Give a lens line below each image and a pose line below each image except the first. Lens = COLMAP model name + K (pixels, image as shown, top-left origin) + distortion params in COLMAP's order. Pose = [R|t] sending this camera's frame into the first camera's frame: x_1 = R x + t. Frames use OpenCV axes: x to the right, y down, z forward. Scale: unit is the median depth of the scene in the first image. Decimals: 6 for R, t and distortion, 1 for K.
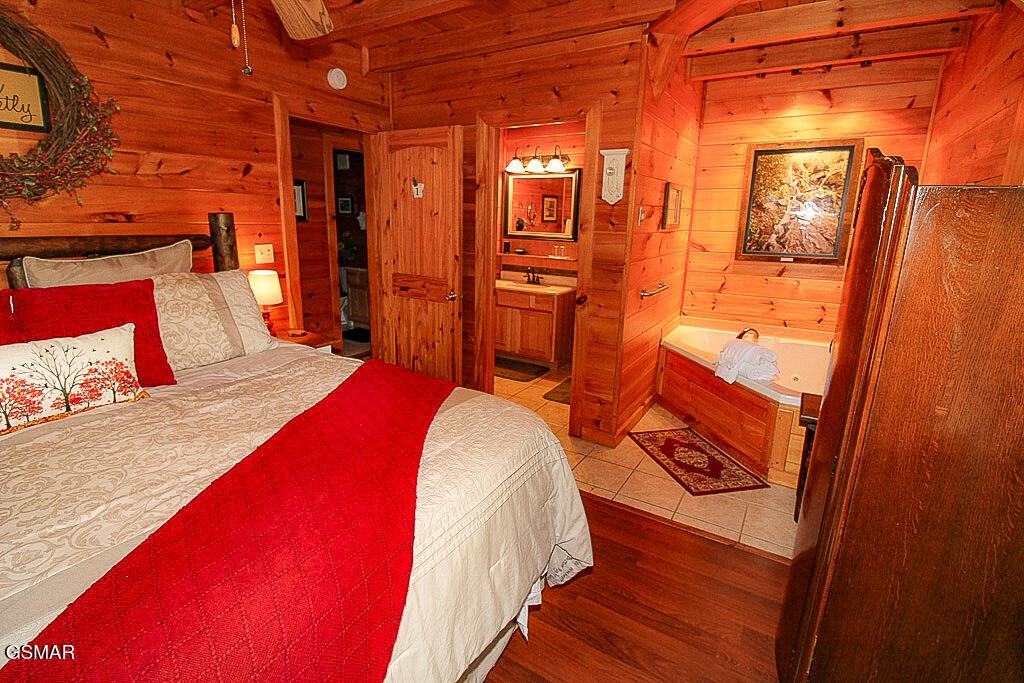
lens RADIAL K [[483.9, 0, 510.5], [0, 483.9, 337.3], [0, 0, 1]] dist [-0.012557, -0.000769]
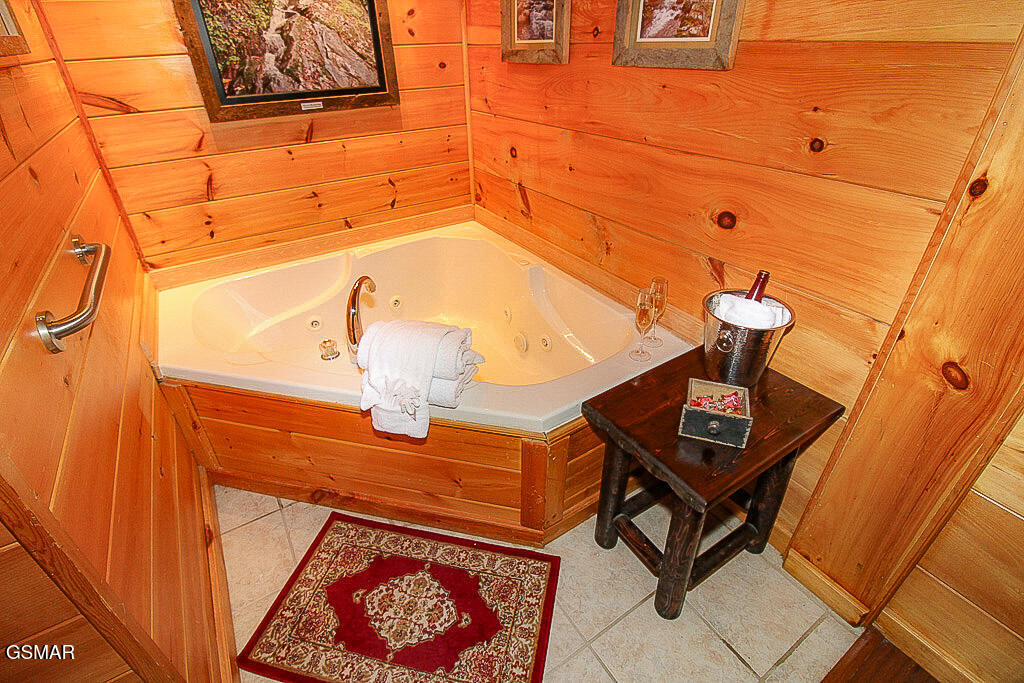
lens RADIAL K [[483.9, 0, 510.9], [0, 483.9, 335.9], [0, 0, 1]] dist [-0.012557, -0.000769]
pose [[0.450194, -0.492138, 0.745067, 0.162537], [0.244389, 0.870456, 0.427293, -0.114703], [-0.858836, -0.010278, 0.512147, 0.547517]]
